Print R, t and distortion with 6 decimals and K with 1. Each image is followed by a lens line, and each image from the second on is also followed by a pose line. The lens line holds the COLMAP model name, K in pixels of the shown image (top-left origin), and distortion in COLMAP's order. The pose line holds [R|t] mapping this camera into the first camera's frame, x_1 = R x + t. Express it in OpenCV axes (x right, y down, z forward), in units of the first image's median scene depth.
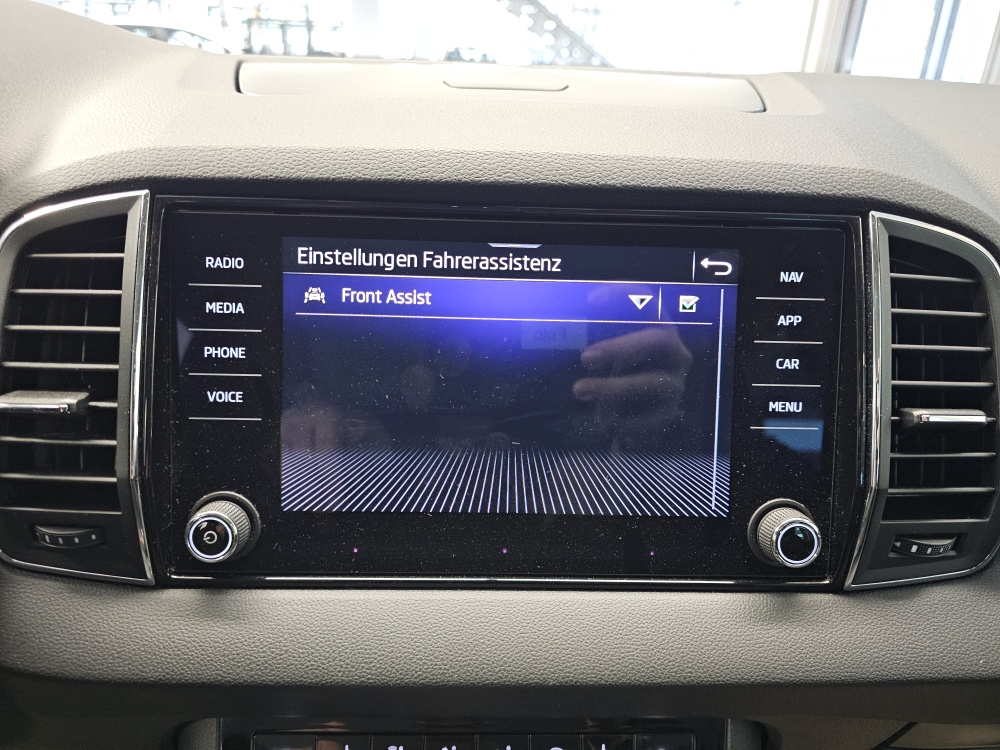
lens RADIAL K [[675.4, 0, 497.6], [0, 675.4, 370.3], [0, 0, 1]] dist [0.025342, -0.037385]
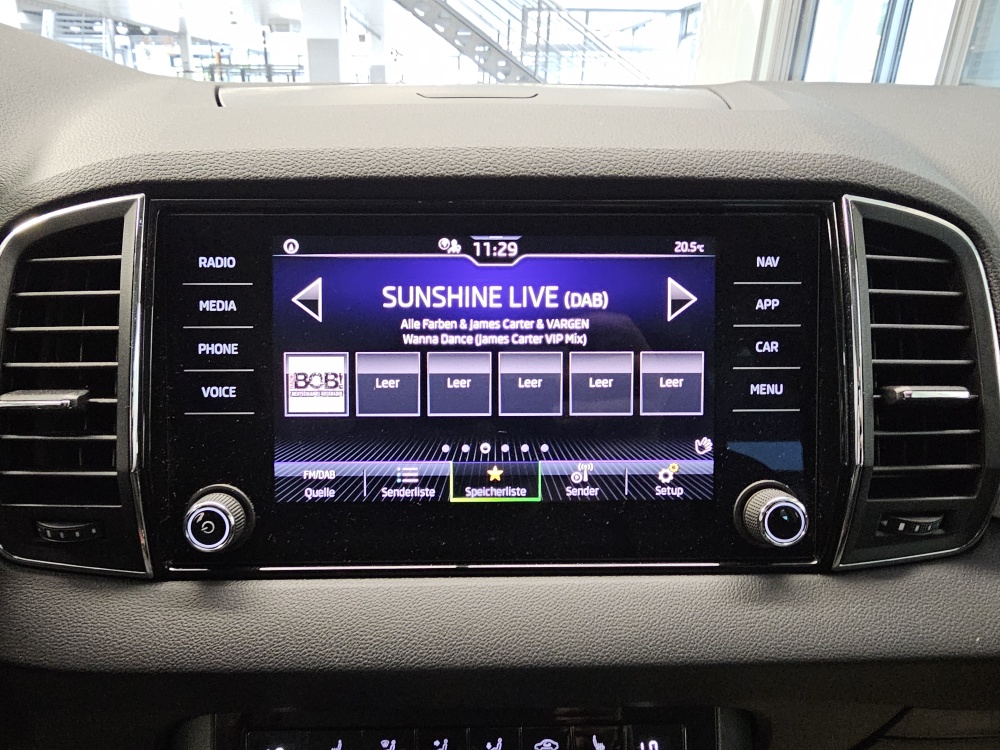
lens RADIAL K [[665.2, 0, 448.4], [0, 665.2, 380.5], [0, 0, 1]] dist [0.010513, -0.002743]
pose [[0.999567, -0.025269, -0.015069, -0.038156], [0.024821, 0.999264, -0.029242, 0.060523], [0.015797, 0.028855, 0.999459, -0.007584]]
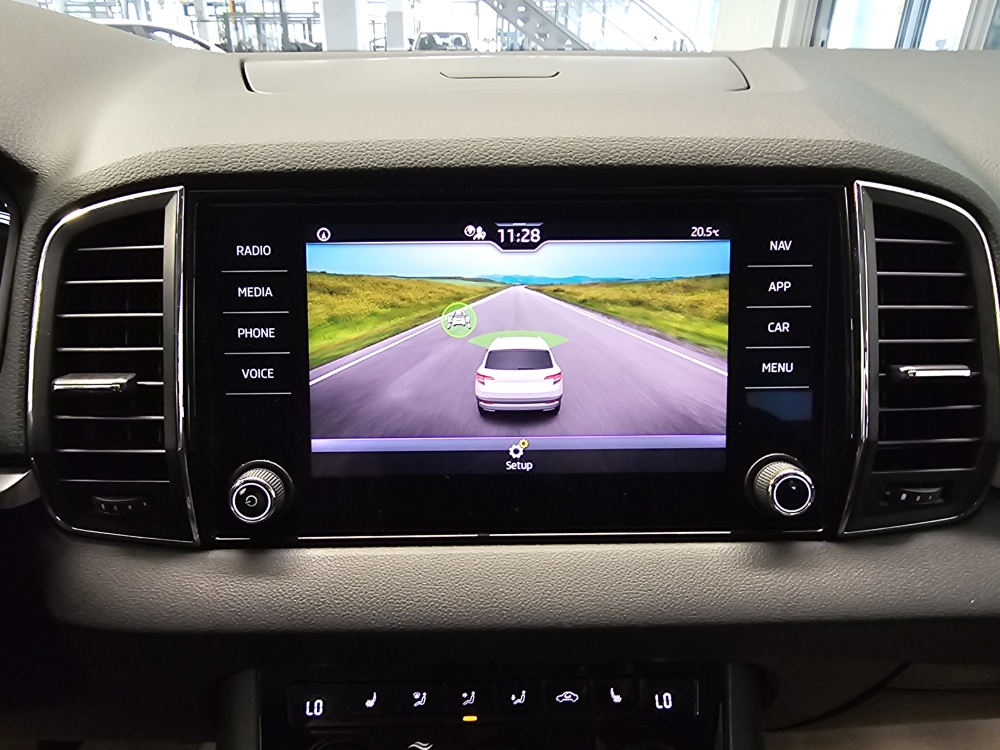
lens RADIAL K [[663.4, 0, 462.3], [0, 663.4, 365.0], [0, 0, 1]] dist [0.010843, -0.002332]
pose [[0.999194, -0.030540, -0.026036, -0.045436], [0.031027, 0.999347, 0.018499, 0.015844], [0.025454, -0.019292, 0.999490, -0.061698]]
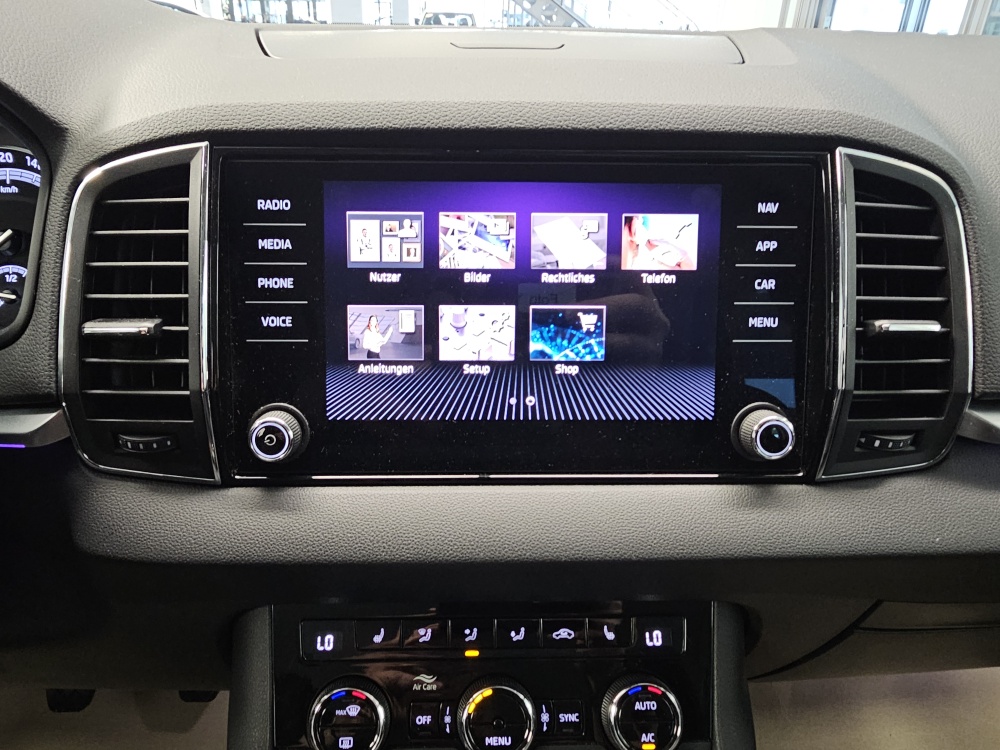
lens RADIAL K [[663.7, 0, 474.4], [0, 663.7, 354.2], [0, 0, 1]] dist [0.009471, -0.002444]
pose [[0.999776, -0.018216, -0.010763, -0.053938], [0.018519, 0.999413, 0.028807, 0.069119], [0.010232, -0.029000, 0.999527, -0.134015]]
